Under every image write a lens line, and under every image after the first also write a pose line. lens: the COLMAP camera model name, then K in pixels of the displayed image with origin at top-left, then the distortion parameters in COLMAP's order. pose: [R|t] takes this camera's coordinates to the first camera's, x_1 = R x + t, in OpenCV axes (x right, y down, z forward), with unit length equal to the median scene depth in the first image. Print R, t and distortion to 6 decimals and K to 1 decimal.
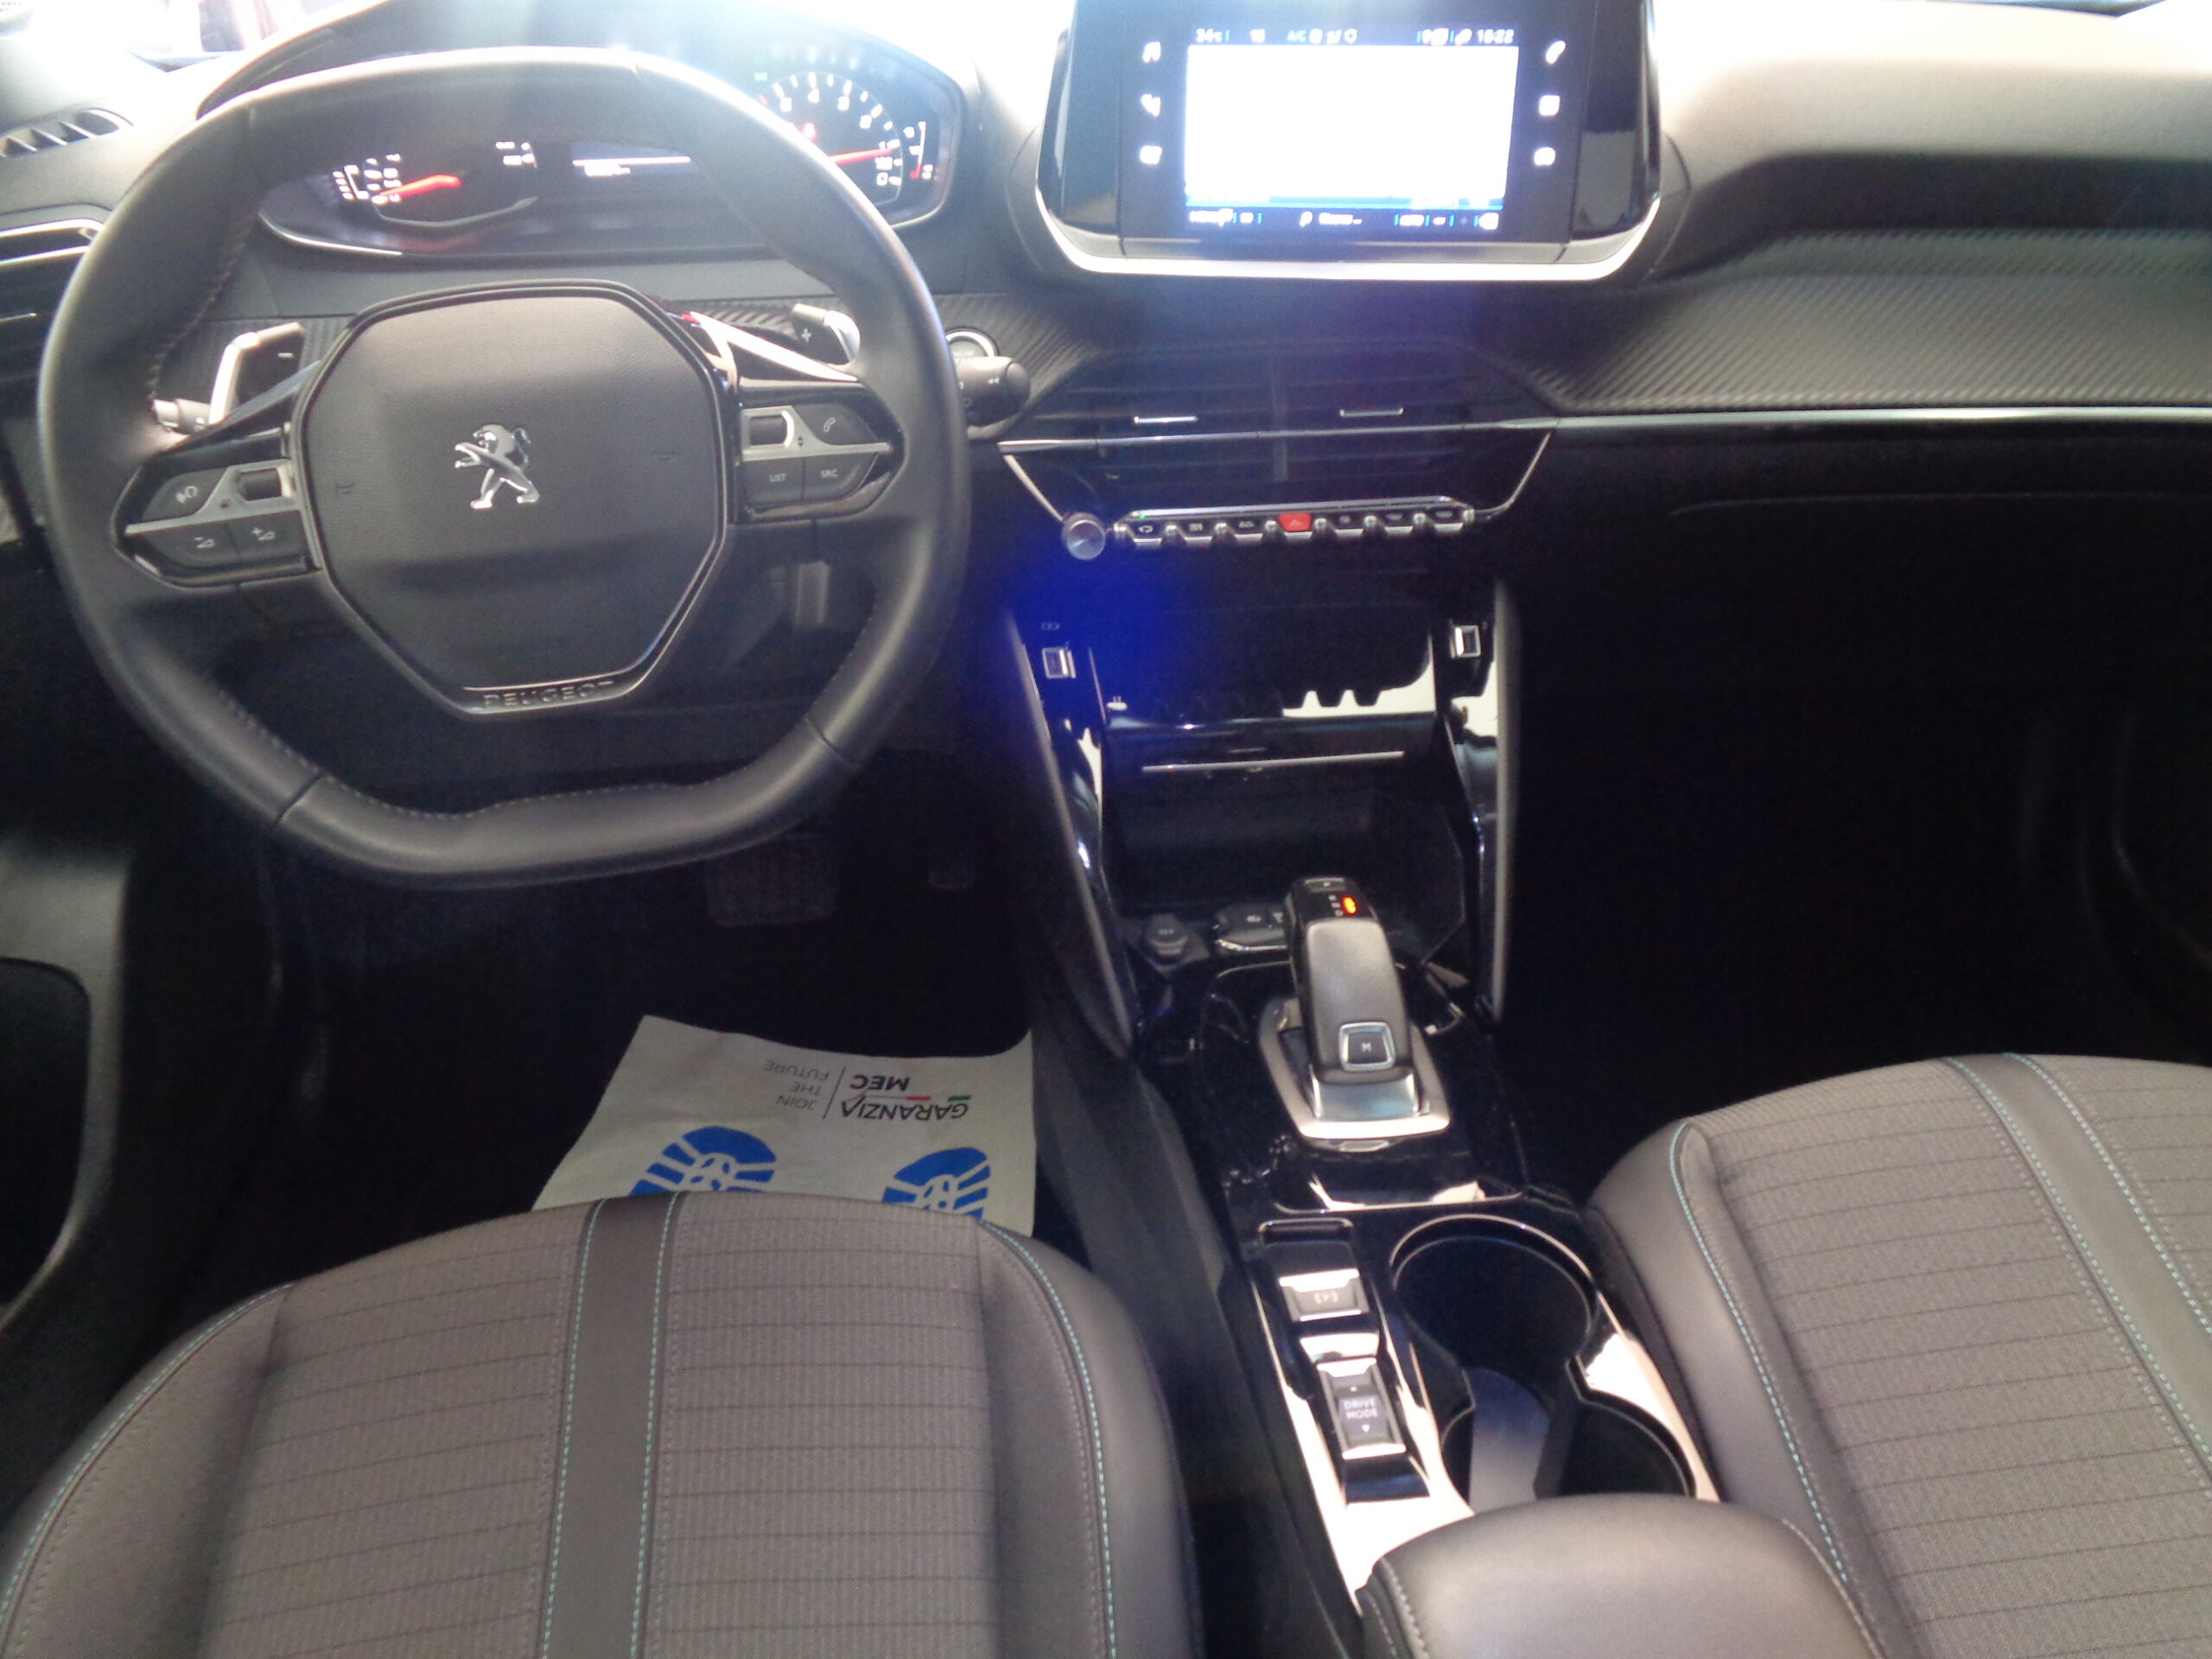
lens RADIAL K [[1661.5, 0, 1113.7], [0, 1661.5, 824.2], [0, 0, 1]] dist [0.010507, -0.001621]
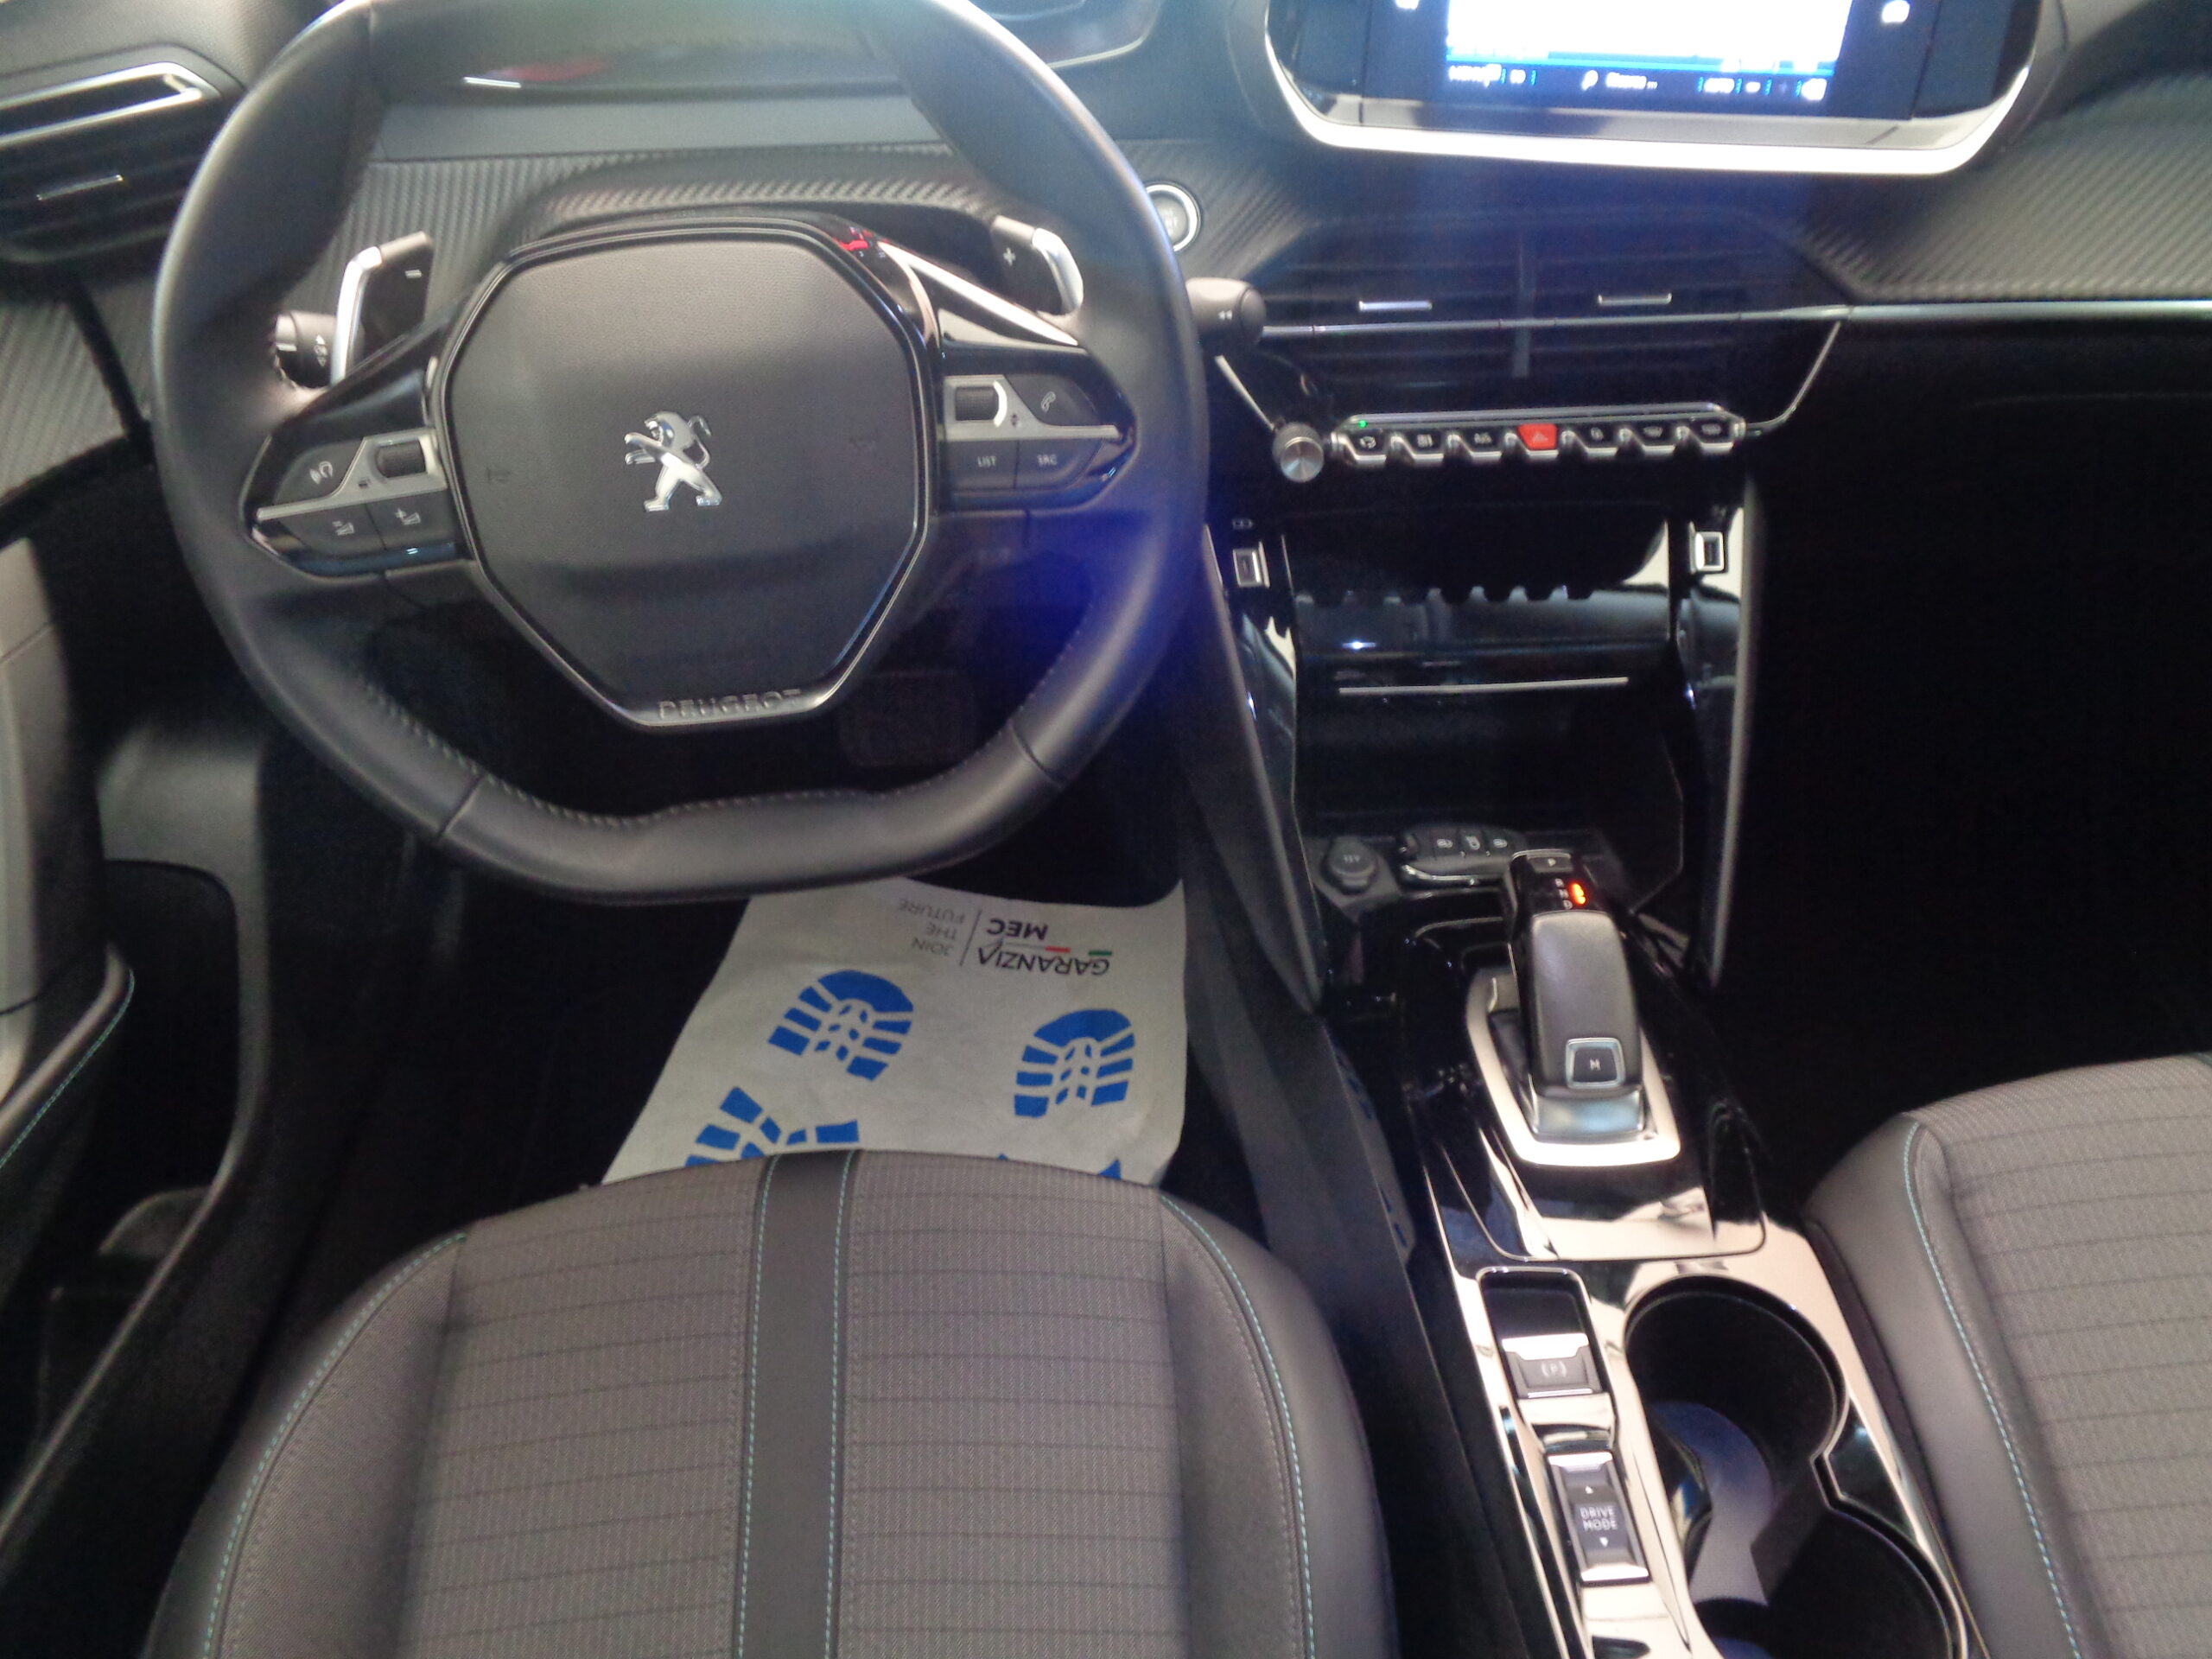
lens RADIAL K [[1661.5, 0, 1108.0], [0, 1661.5, 819.1], [0, 0, 1]] dist [0.010507, -0.001621]
pose [[0.998423, 0.037322, -0.041942, -0.079072], [-0.028314, 0.979814, 0.197896, -0.163911], [0.048481, -0.196396, 0.979325, 0.100495]]
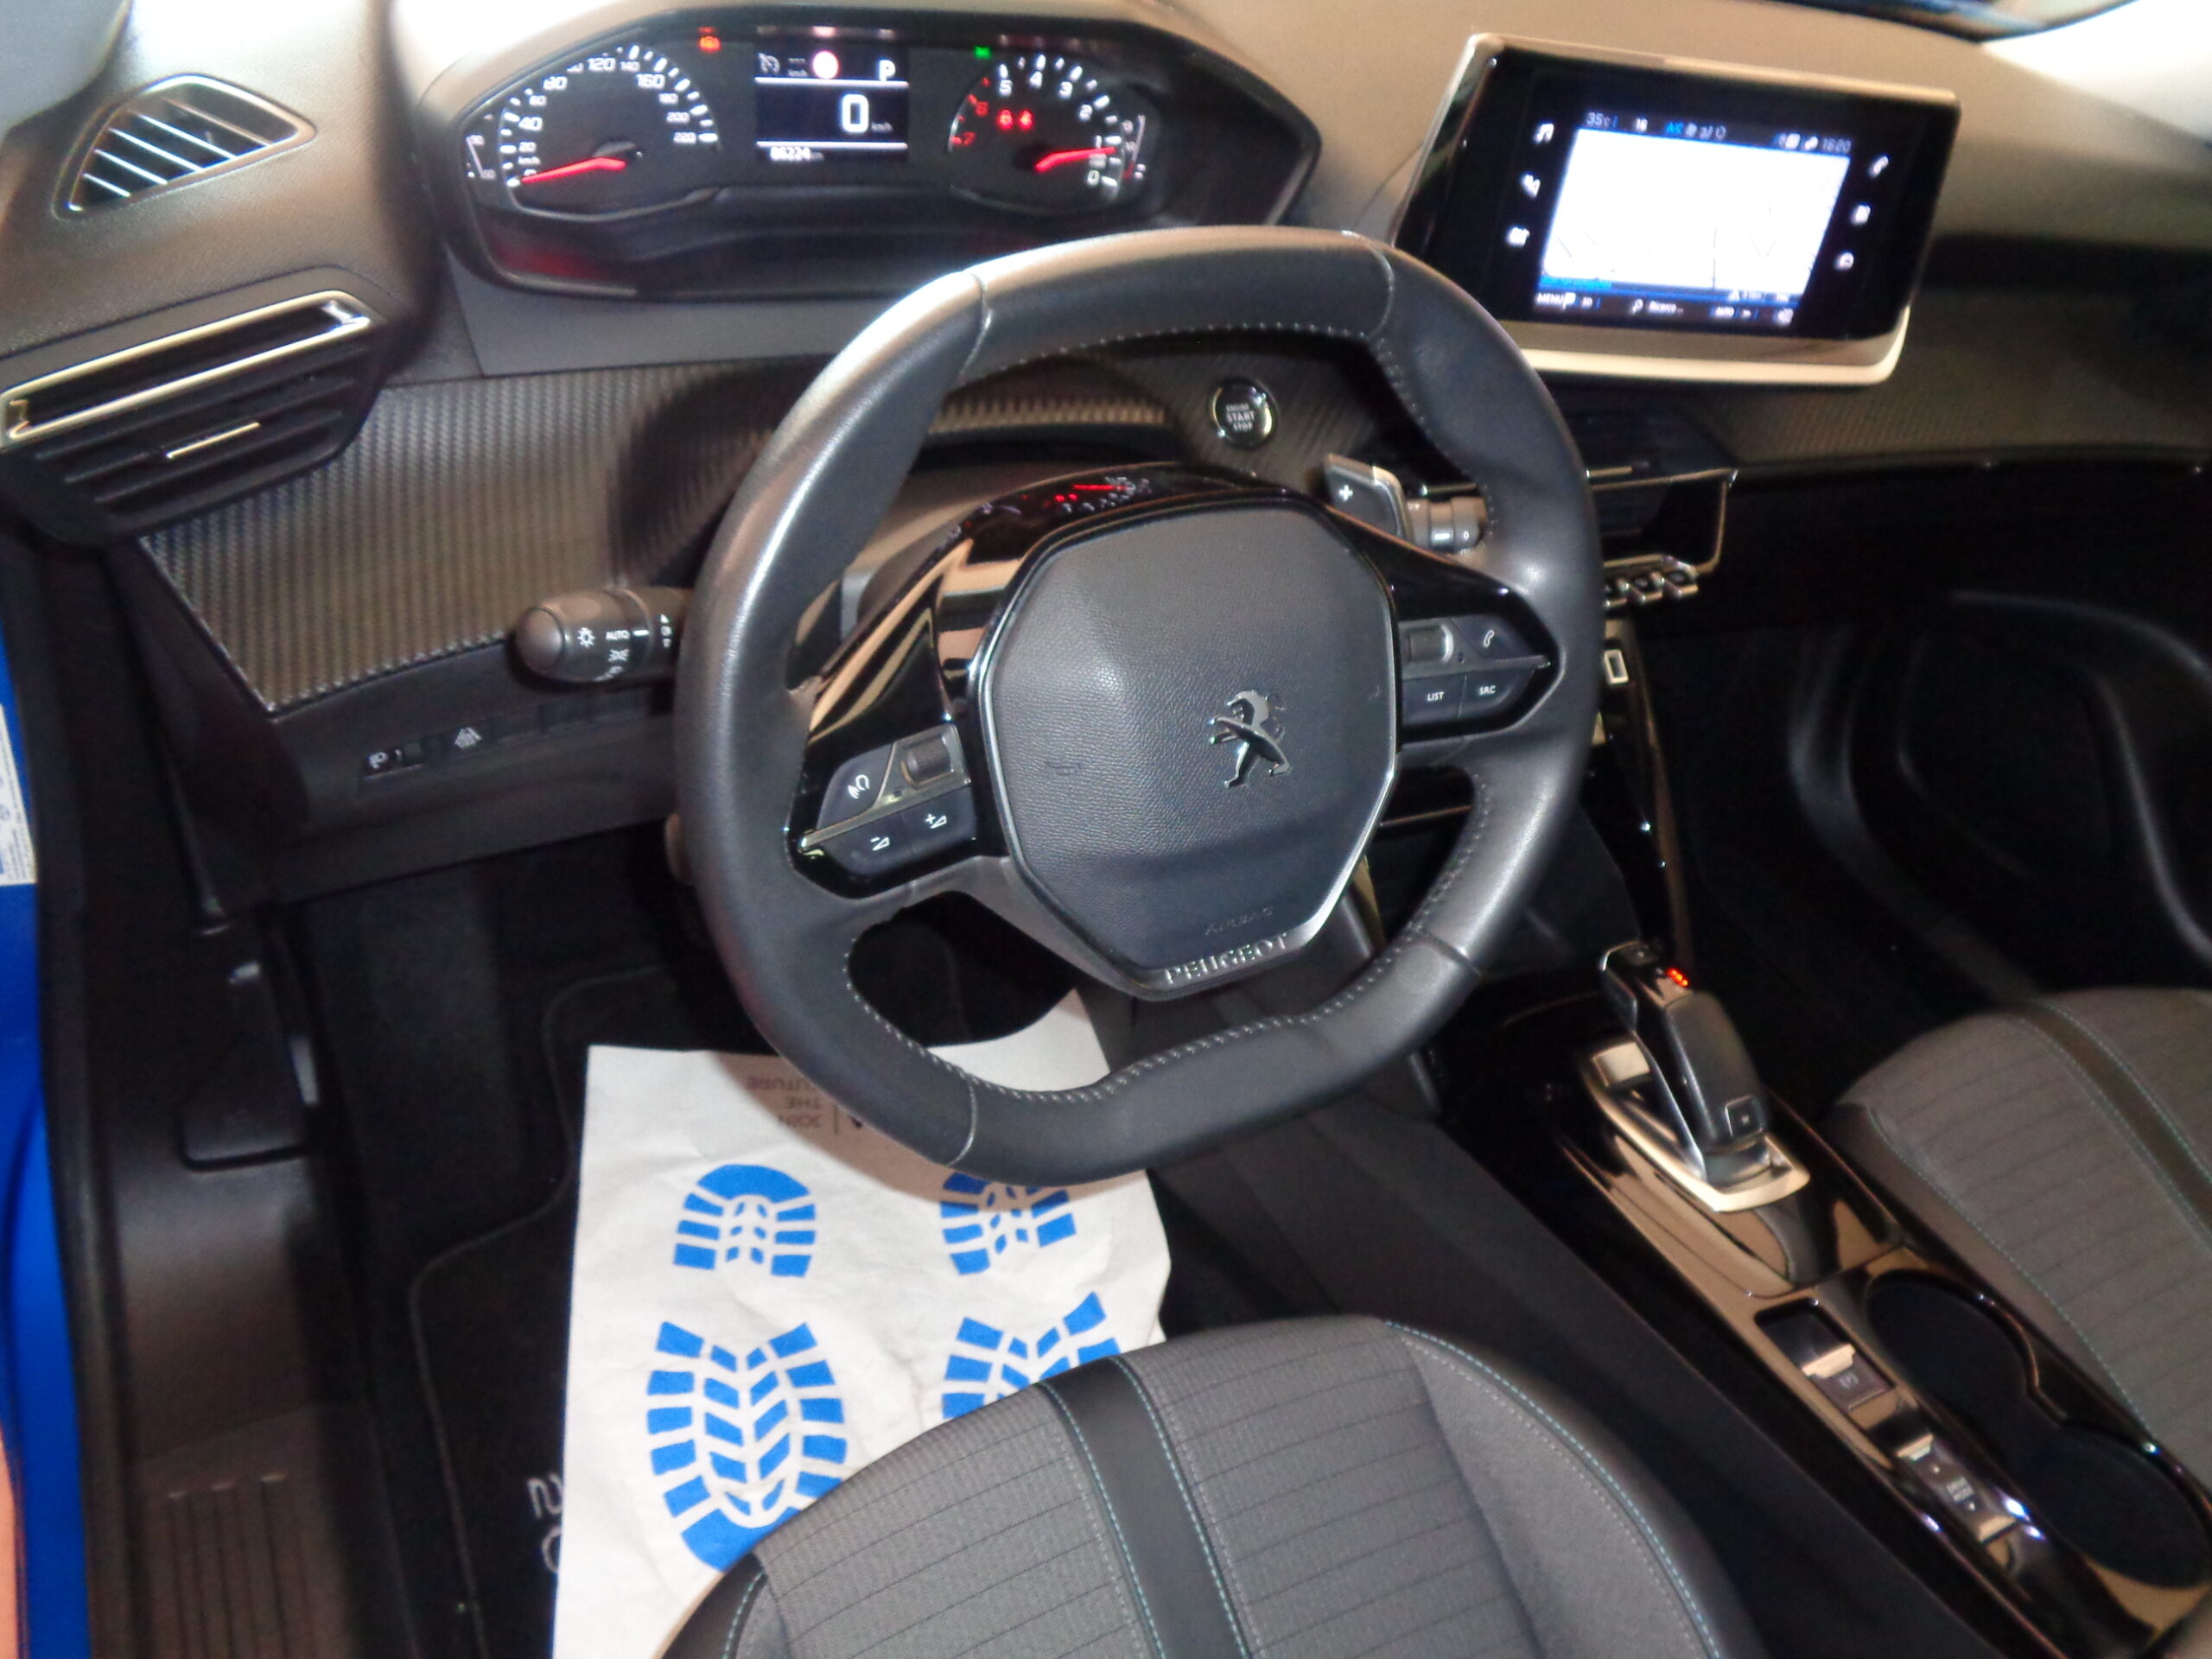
lens RADIAL K [[1661.5, 0, 1116.8], [0, 1661.5, 820.0], [0, 0, 1]] dist [0.010507, -0.001621]
pose [[0.912892, -0.098849, 0.396052, -0.609066], [0.027615, 0.982969, 0.181684, -0.258479], [-0.407266, -0.154921, 0.900074, 0.189403]]
